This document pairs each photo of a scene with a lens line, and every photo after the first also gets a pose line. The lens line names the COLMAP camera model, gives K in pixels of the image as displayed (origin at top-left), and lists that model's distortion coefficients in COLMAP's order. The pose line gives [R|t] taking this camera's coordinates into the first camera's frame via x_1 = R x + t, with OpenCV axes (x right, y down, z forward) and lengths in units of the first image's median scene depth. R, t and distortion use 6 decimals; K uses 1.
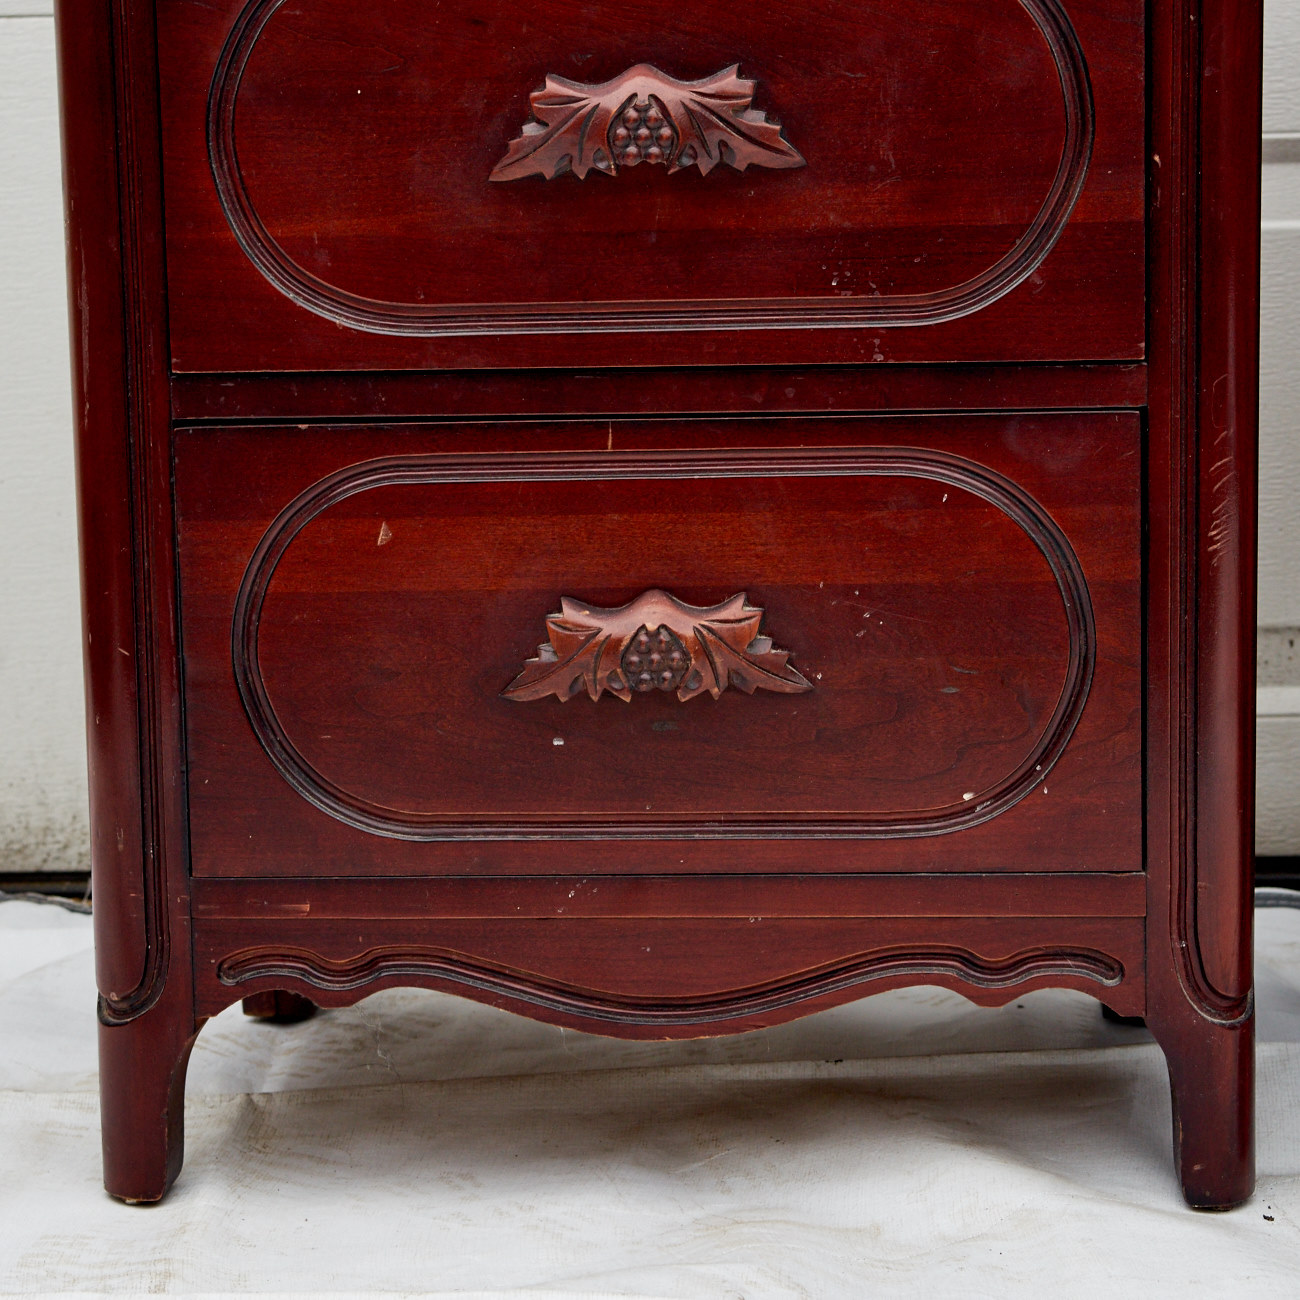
lens RADIAL K [[4313.1, 0, 677.3], [0, 4313.1, 649.1], [0, 0, 1]] dist [0.132419, 0.591178]
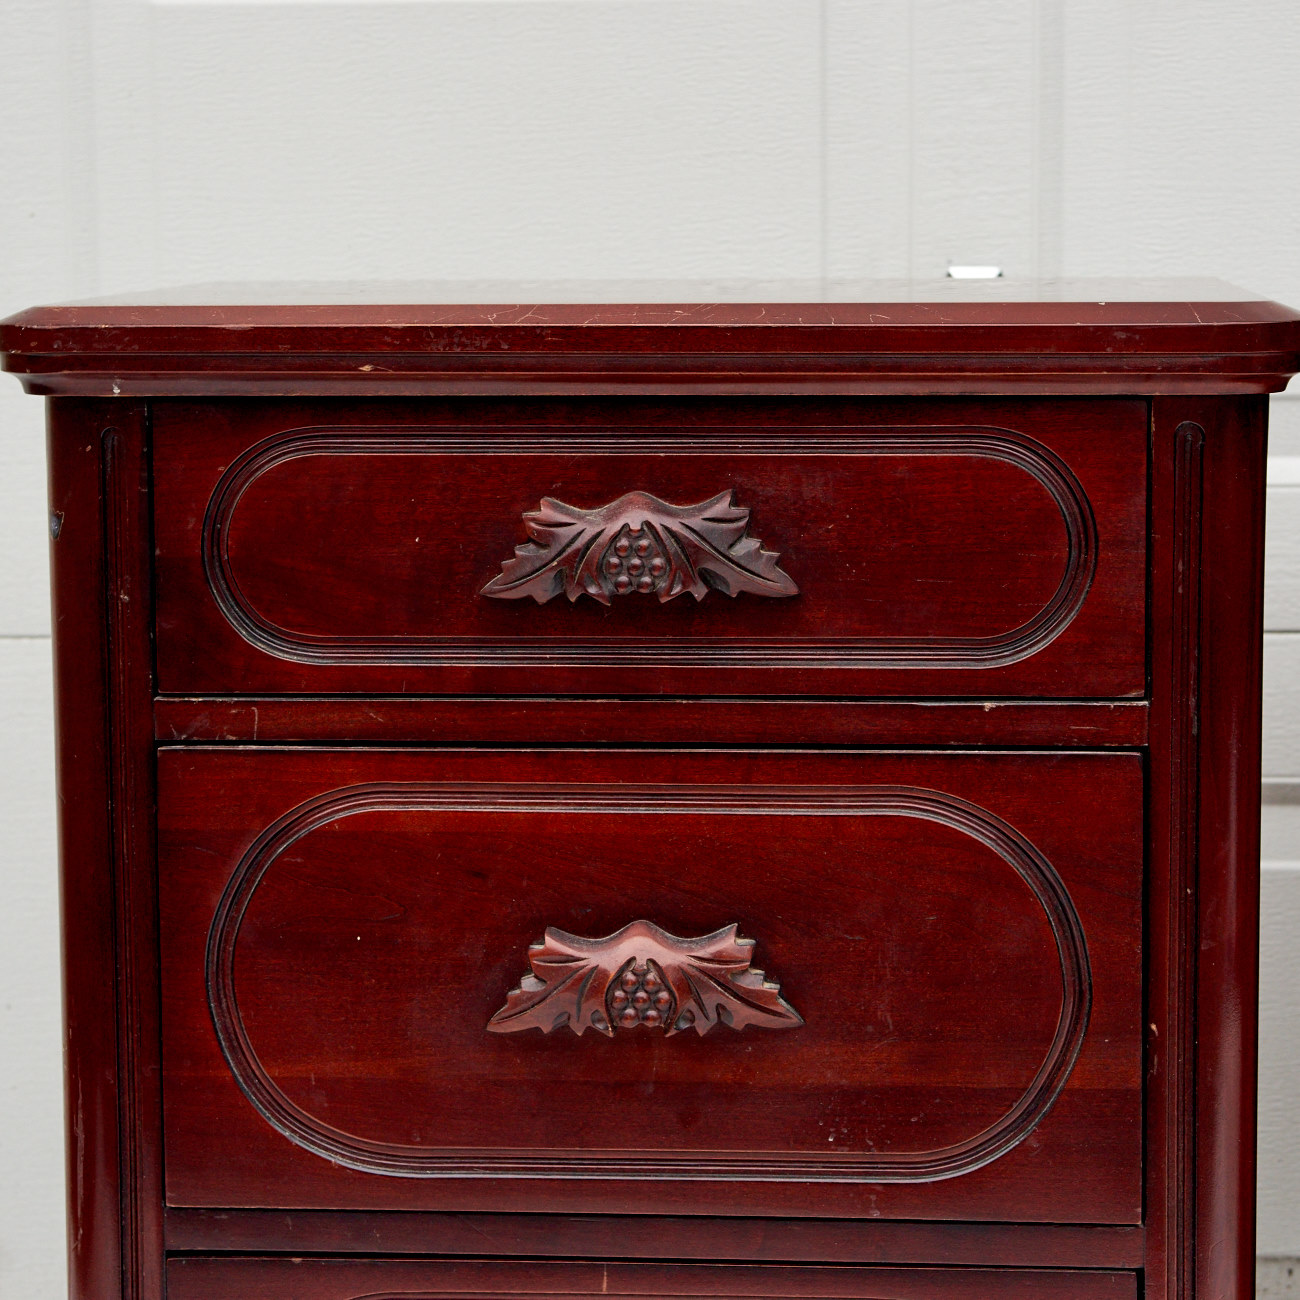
lens RADIAL K [[4313.1, 0, 677.3], [0, 4313.1, 649.1], [0, 0, 1]] dist [0.132419, 0.591178]
pose [[0.999930, 0.011802, -0.001270, 0.000767], [-0.011830, 0.999630, -0.024492, -0.173470], [0.000981, 0.024505, 0.999699, -0.002324]]
